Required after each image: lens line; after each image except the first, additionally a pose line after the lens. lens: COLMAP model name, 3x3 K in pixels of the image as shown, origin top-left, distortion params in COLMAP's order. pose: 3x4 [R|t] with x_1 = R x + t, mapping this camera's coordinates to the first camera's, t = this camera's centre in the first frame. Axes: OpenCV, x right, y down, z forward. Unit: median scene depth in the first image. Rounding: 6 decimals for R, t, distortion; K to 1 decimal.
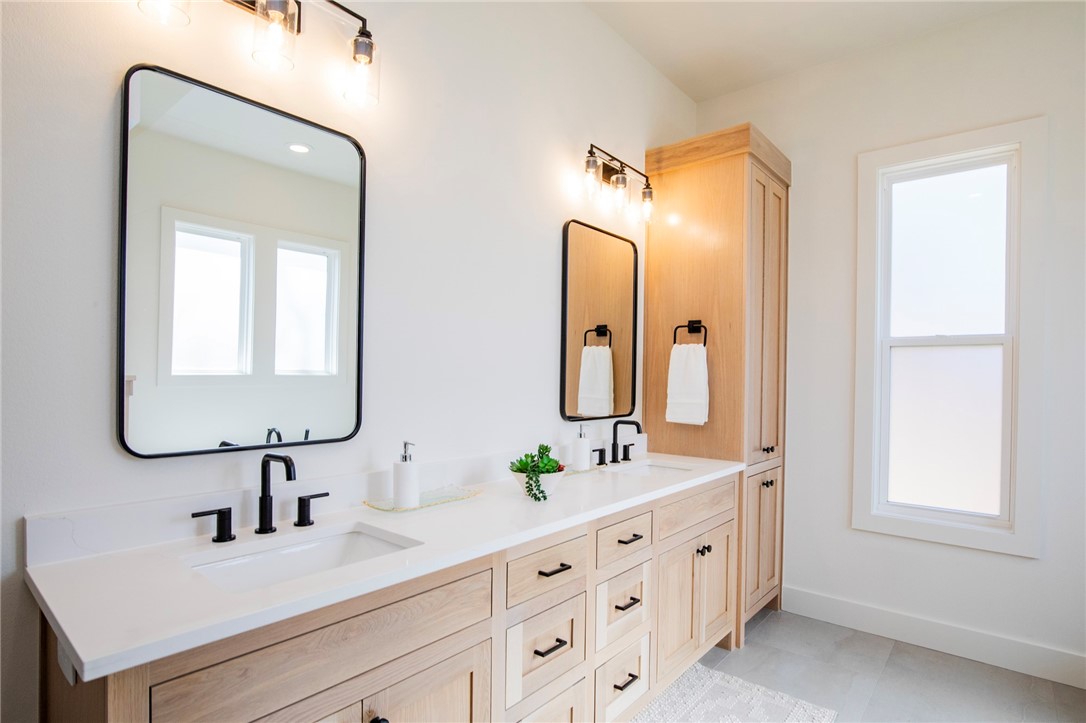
lens RADIAL K [[576.2, 0, 546.2], [0, 576.2, 375.3], [0, 0, 1]] dist [-0.004069, -0.000832]
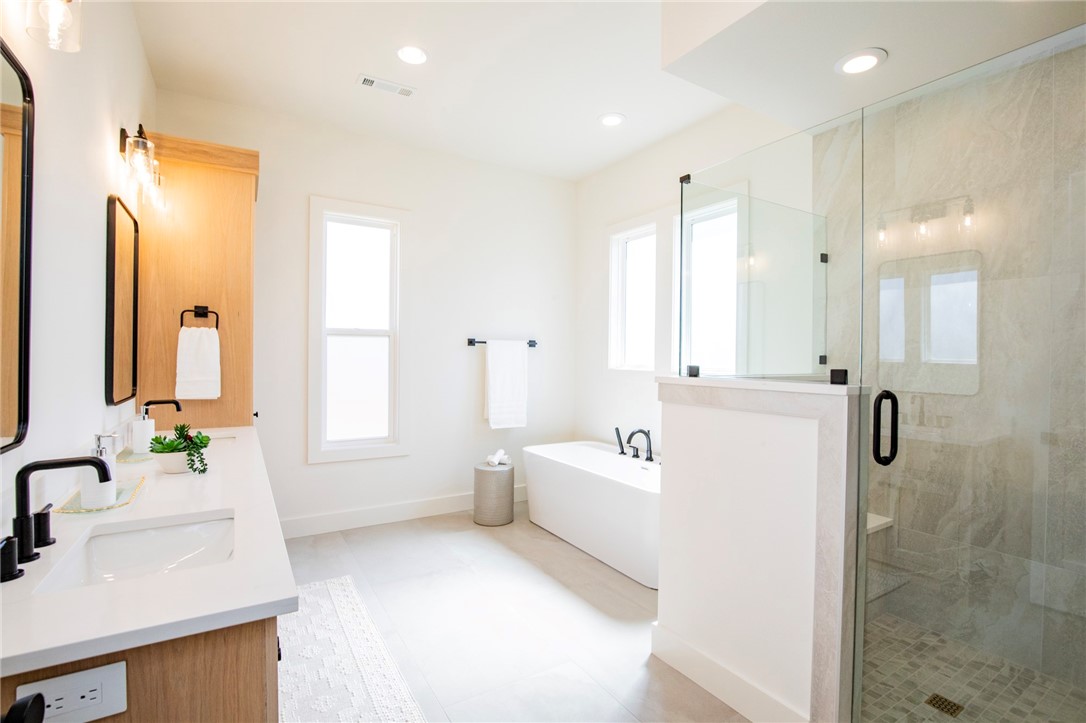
lens RADIAL K [[518.4, 0, 547.7], [0, 518.4, 360.6], [0, 0, 1]] dist [-0.003184, 0.000448]
pose [[0.328218, -0.018104, 0.944428, -0.483587], [0.000240, 0.999818, 0.019082, -0.009448], [-0.944602, -0.006036, 0.328163, 0.042227]]
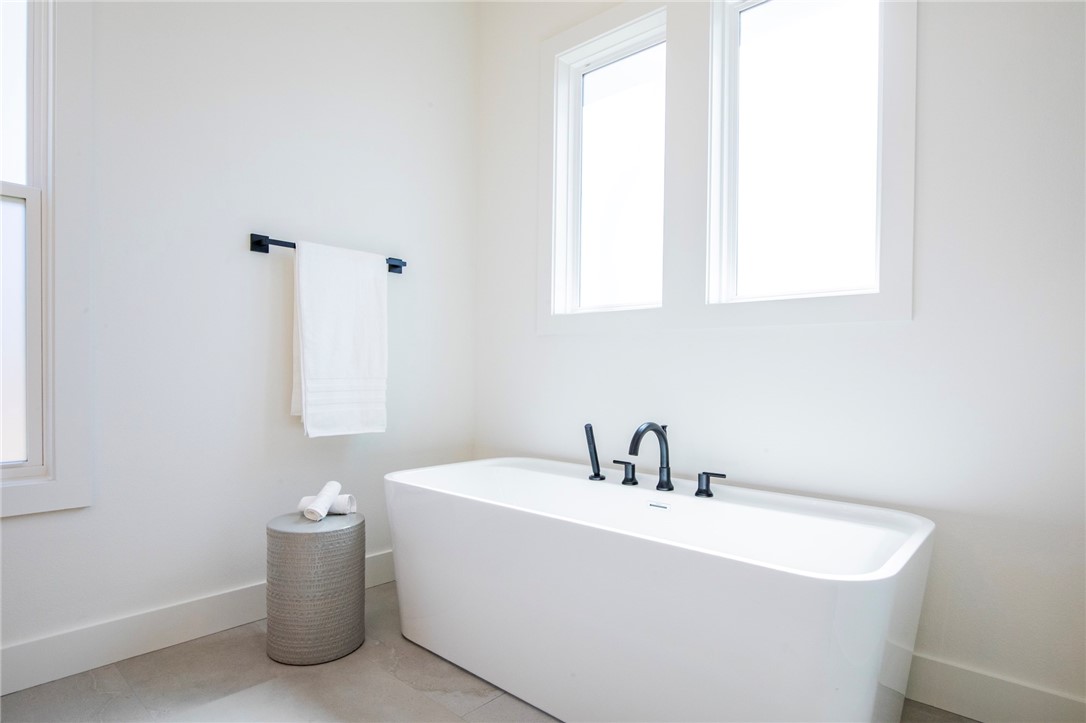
lens RADIAL K [[593.2, 0, 542.1], [0, 593.2, 383.4], [0, 0, 1]] dist [-0.006267, -0.001244]
pose [[0.051645, -0.032325, 0.998142, 0.137280], [-0.006685, 0.999442, 0.032713, 0.122675], [-0.998643, -0.008362, 0.051400, 0.351531]]
